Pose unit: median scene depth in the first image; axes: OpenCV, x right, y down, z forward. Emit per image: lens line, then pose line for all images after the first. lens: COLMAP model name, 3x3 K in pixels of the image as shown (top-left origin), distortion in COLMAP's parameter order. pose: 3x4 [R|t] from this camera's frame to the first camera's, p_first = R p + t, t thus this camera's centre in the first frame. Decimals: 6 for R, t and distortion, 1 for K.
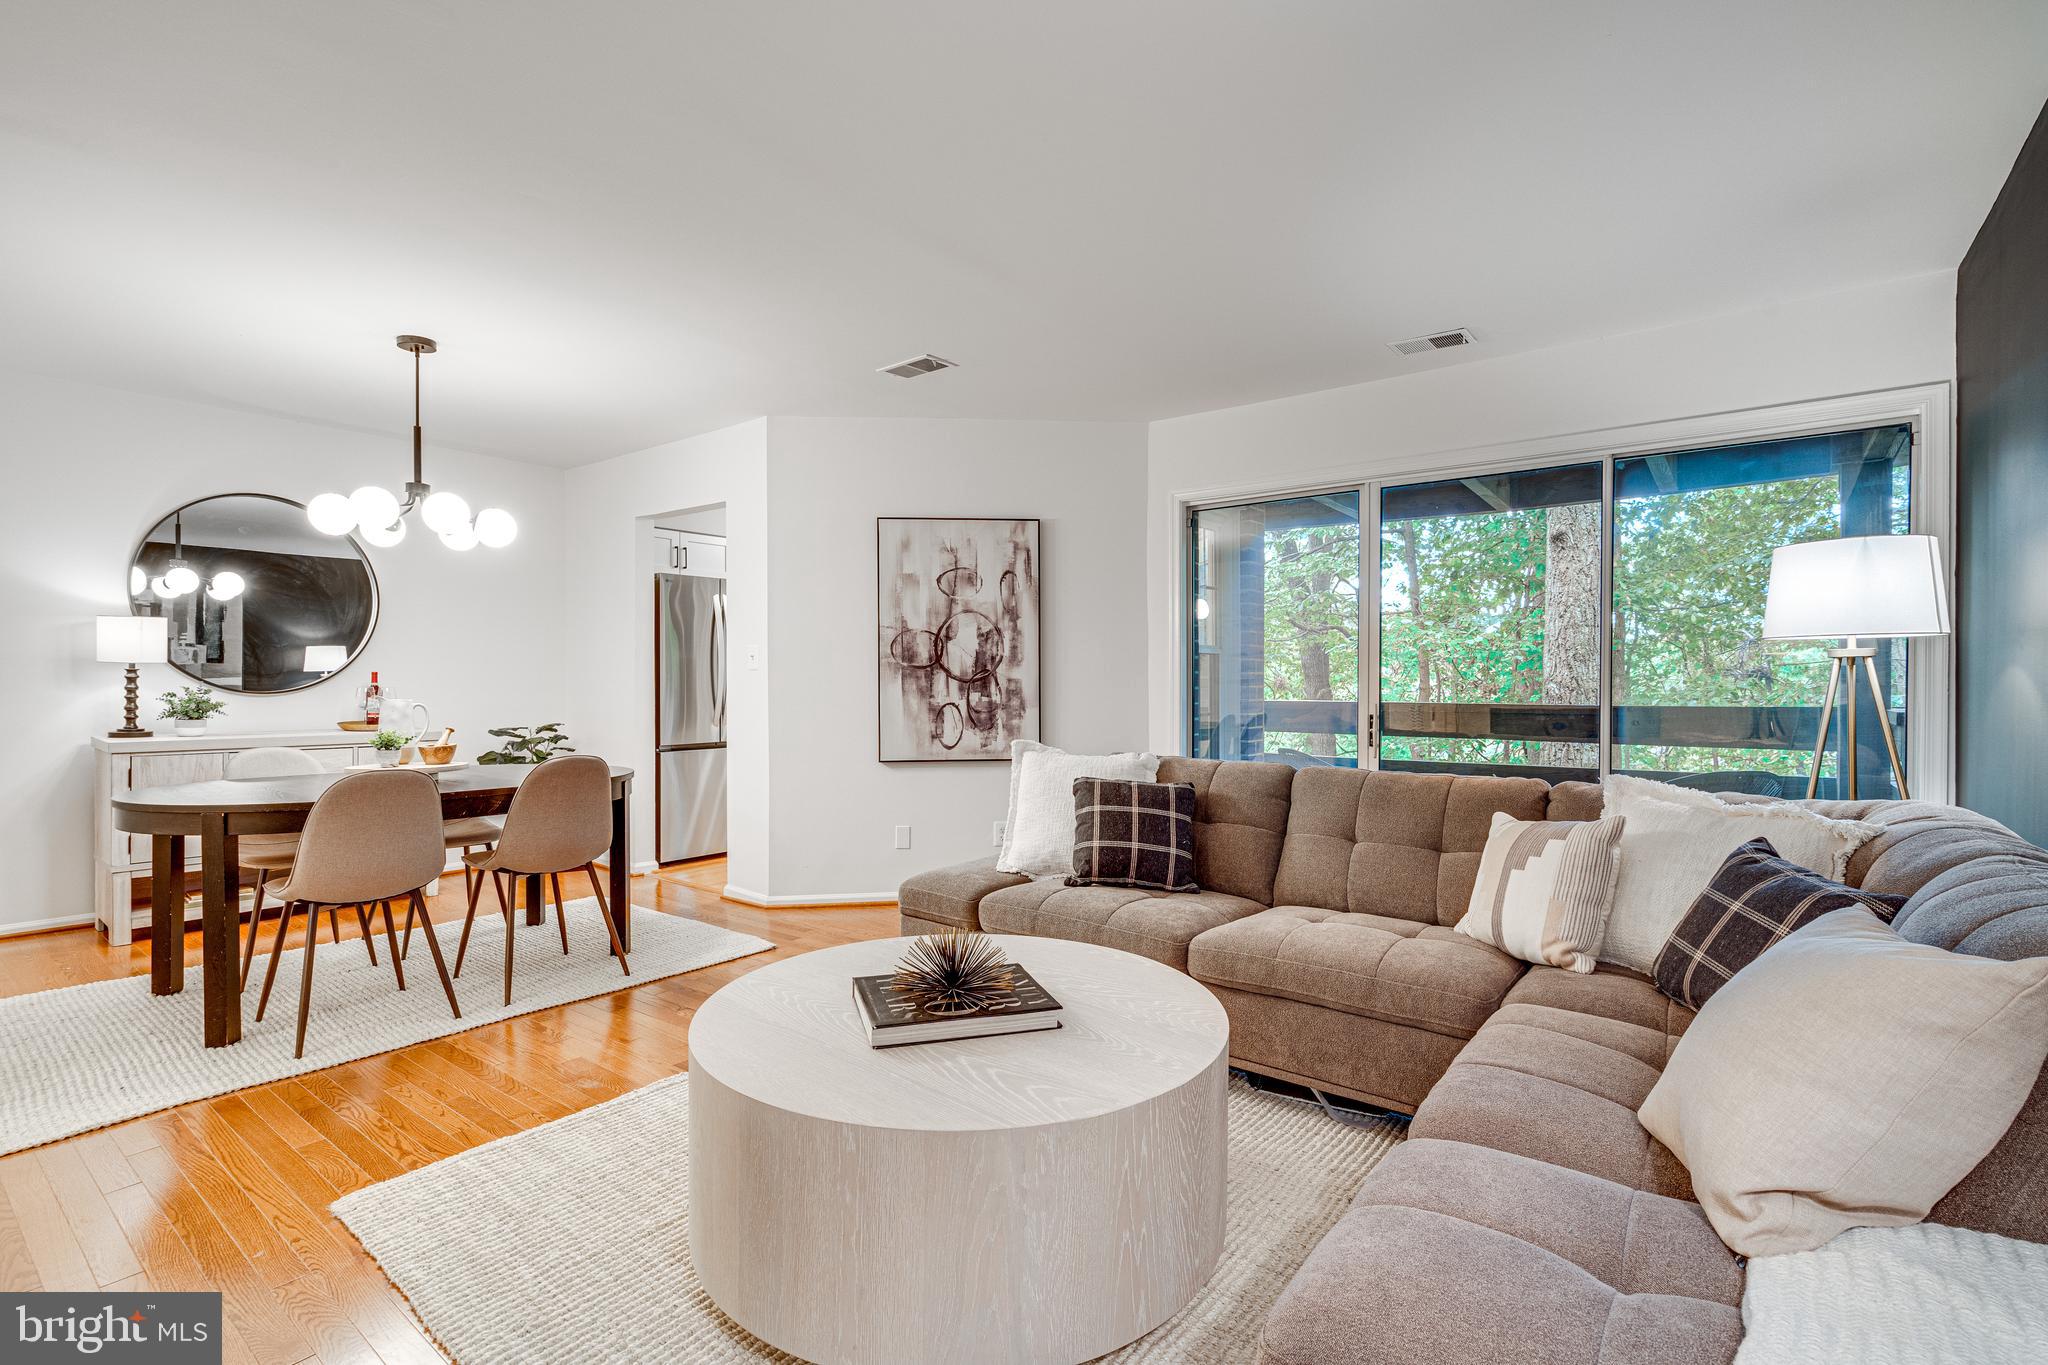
lens RADIAL K [[951.2, 0, 1002.4], [0, 951.2, 685.3], [0, 0, 1]] dist [-0.003420, 0.001240]
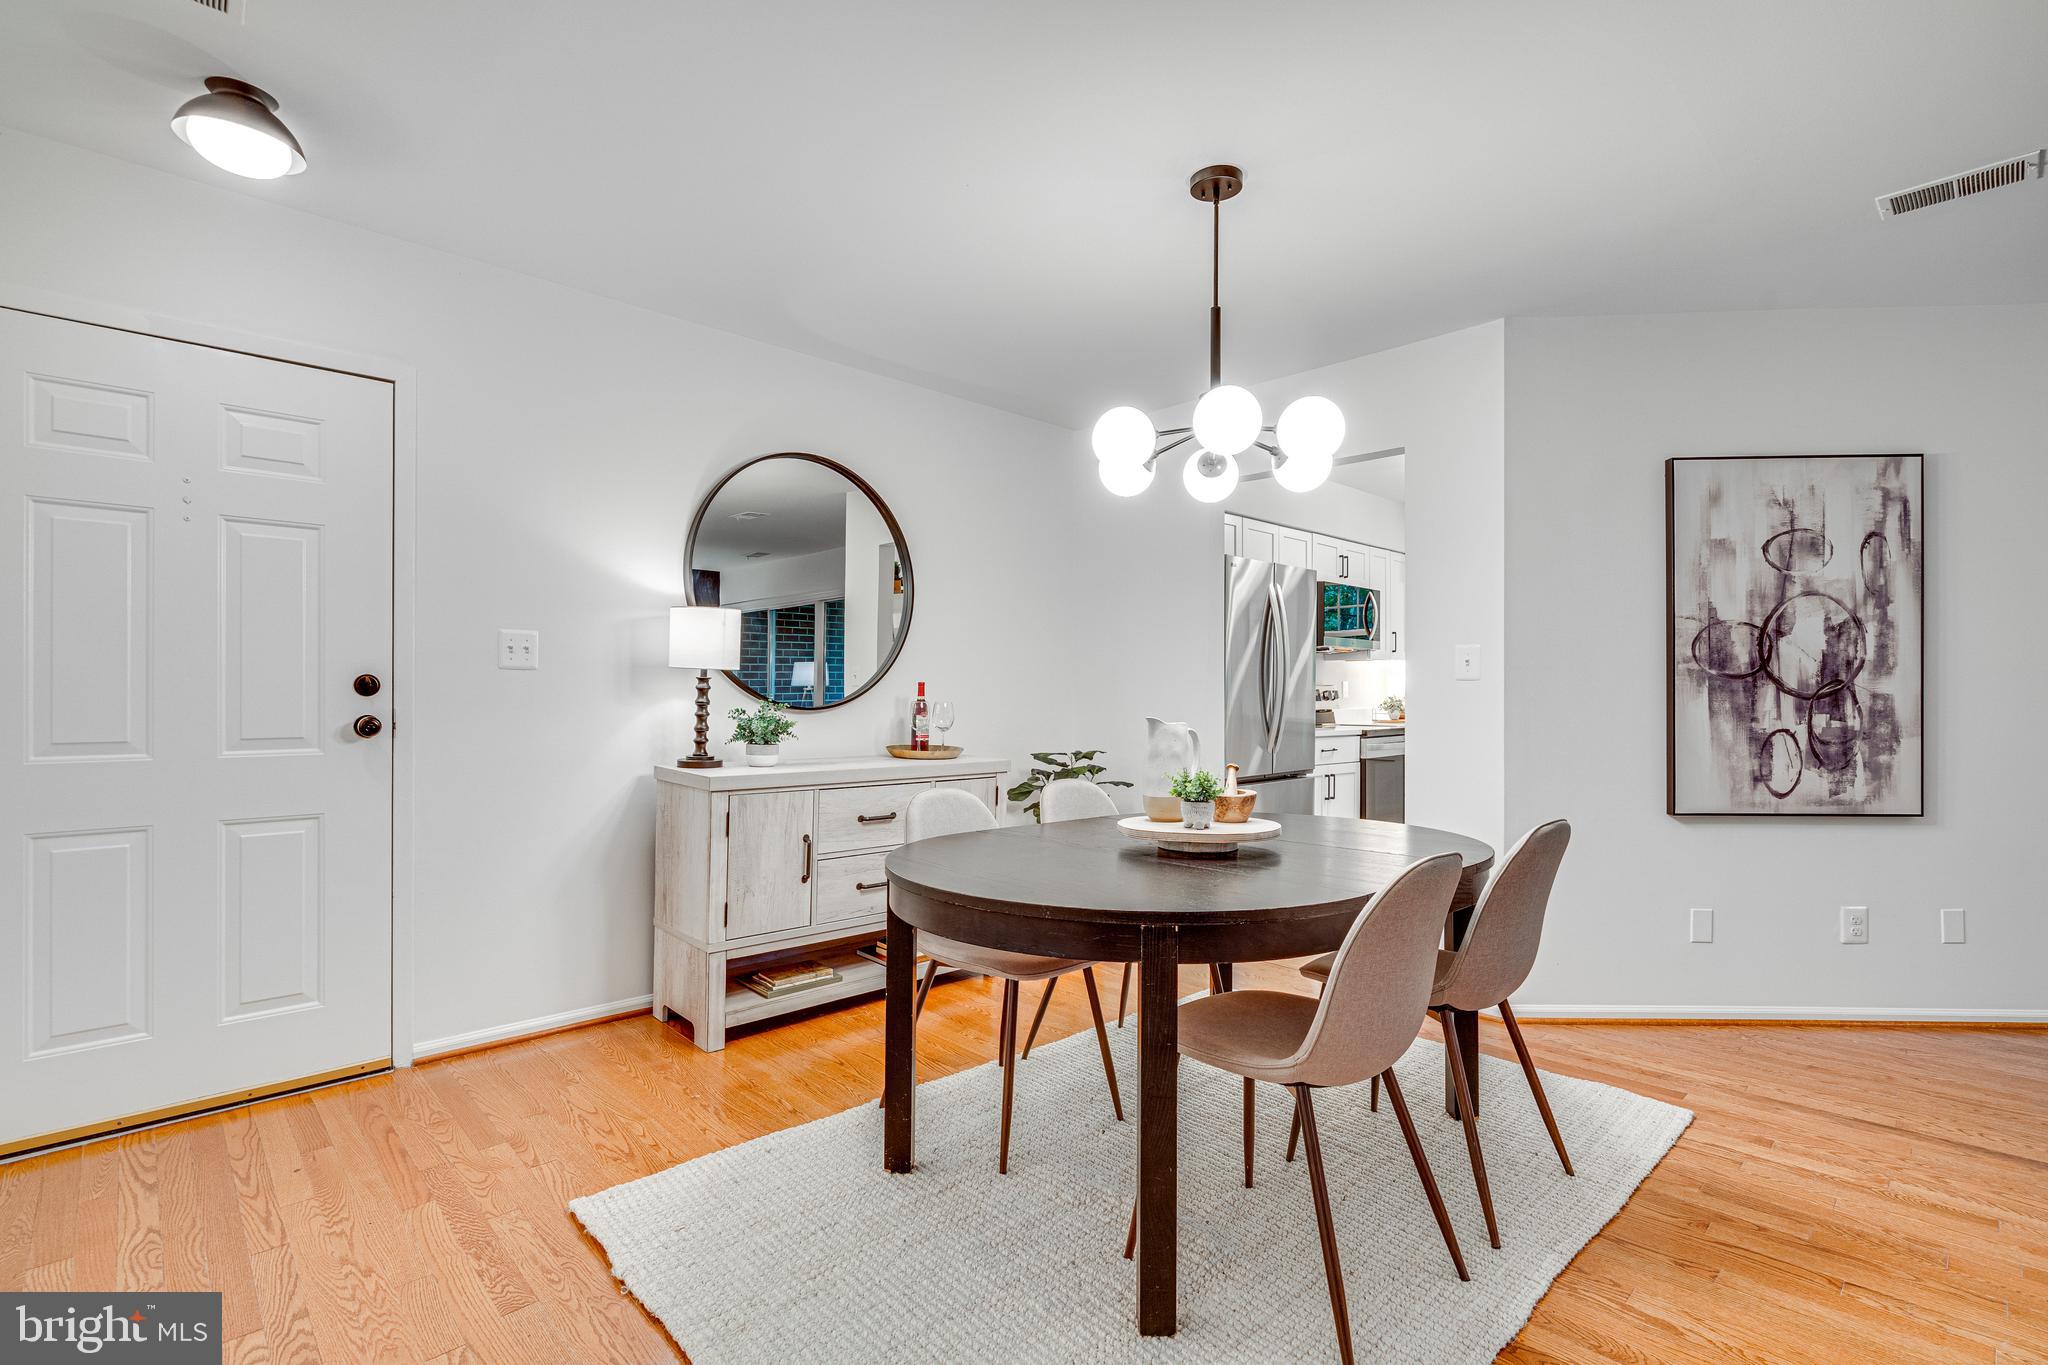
lens RADIAL K [[951.2, 0, 1003.3], [0, 951.2, 690.1], [0, 0, 1]] dist [-0.003420, 0.001240]
pose [[0.988608, 0.002741, -0.150490, -0.499915], [-0.003936, 0.999963, -0.007638, -0.002014], [0.150463, 0.008144, 0.988582, 0.250408]]
